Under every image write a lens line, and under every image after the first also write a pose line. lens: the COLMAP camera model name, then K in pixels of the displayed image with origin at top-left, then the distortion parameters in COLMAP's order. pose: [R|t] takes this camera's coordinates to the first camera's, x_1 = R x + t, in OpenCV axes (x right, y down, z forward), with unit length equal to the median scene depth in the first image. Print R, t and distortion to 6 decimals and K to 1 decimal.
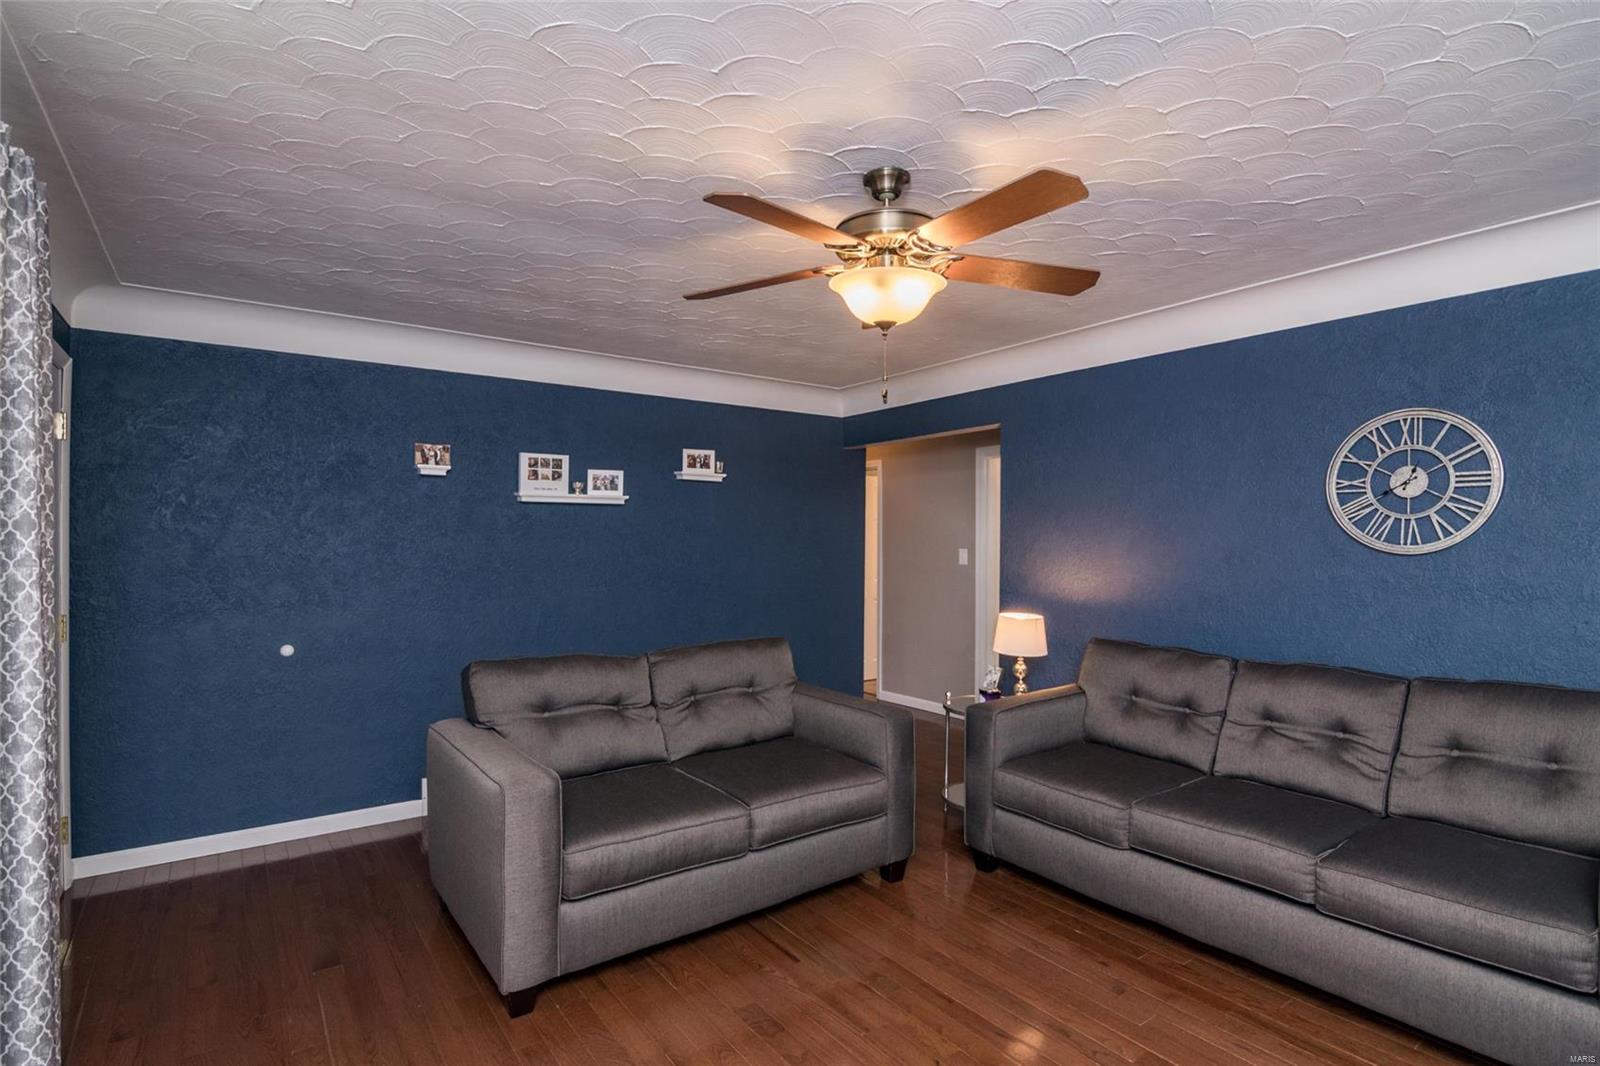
lens RADIAL K [[776.7, 0, 801.6], [0, 776.7, 537.9], [0, 0, 1]] dist [-0.017595, -0.001394]
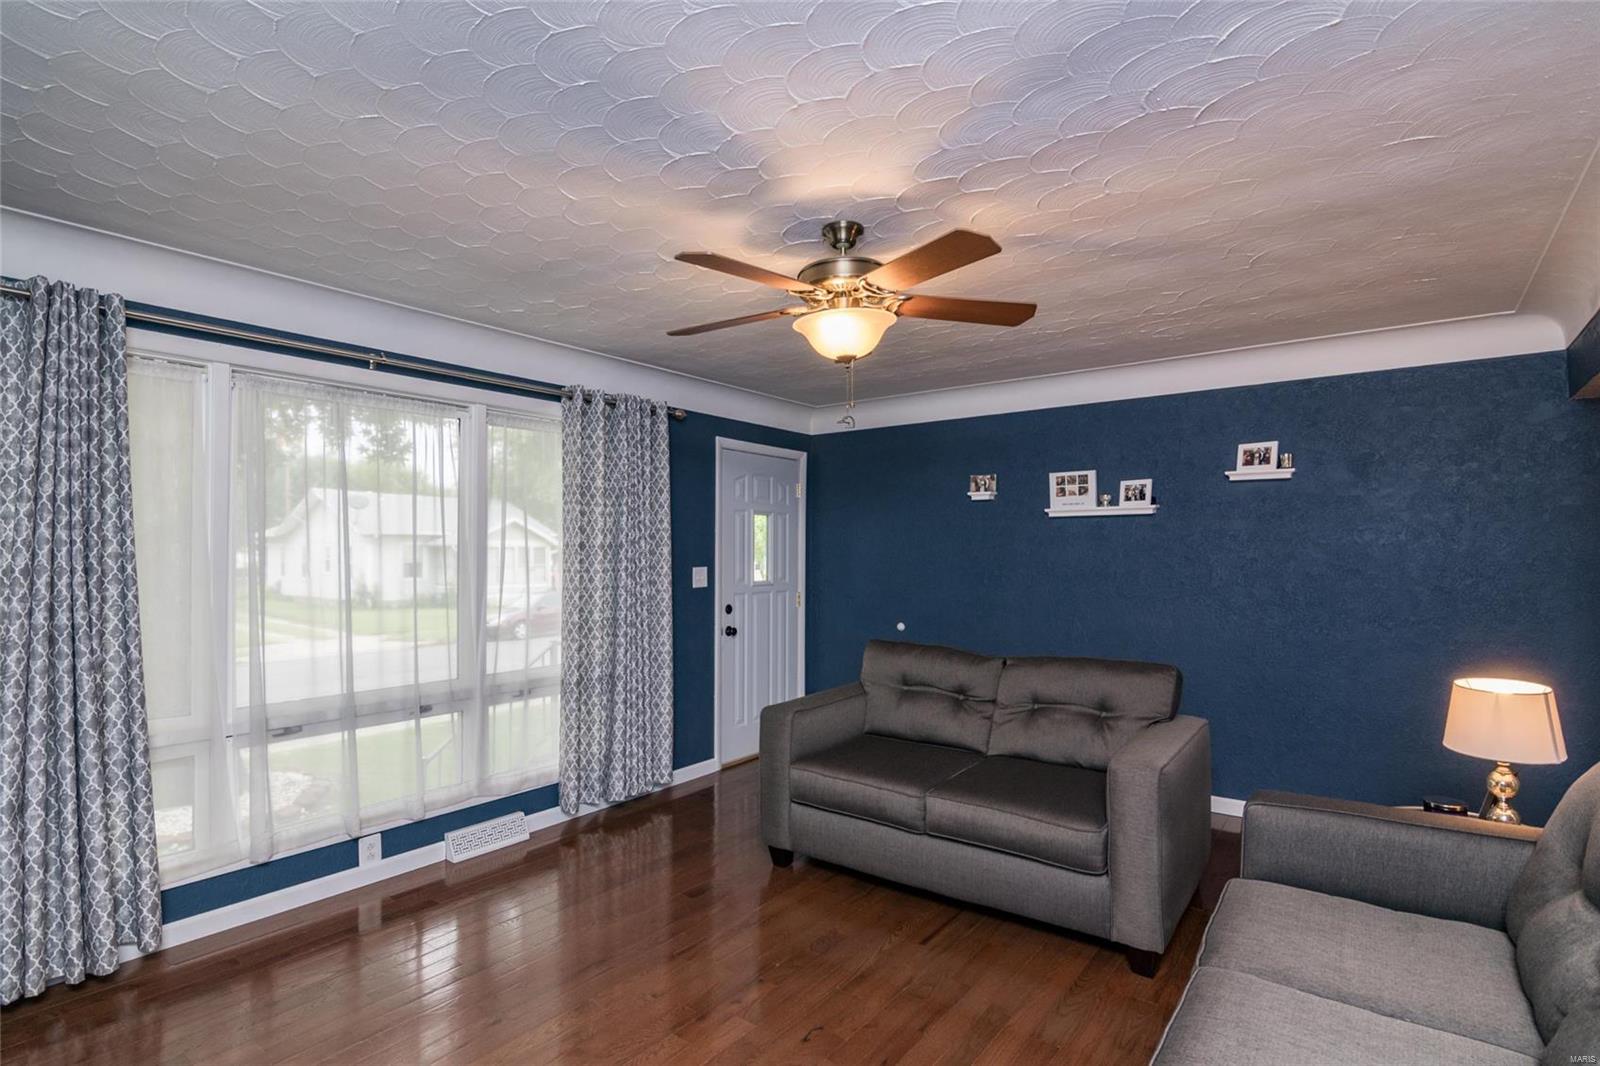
lens RADIAL K [[776.7, 0, 804.2], [0, 776.7, 542.8], [0, 0, 1]] dist [-0.017595, -0.001394]
pose [[0.296656, -0.010365, -0.954928, 0.591293], [0.008006, 0.999933, -0.008367, -0.002540], [0.954951, -0.005163, 0.296719, 0.317888]]
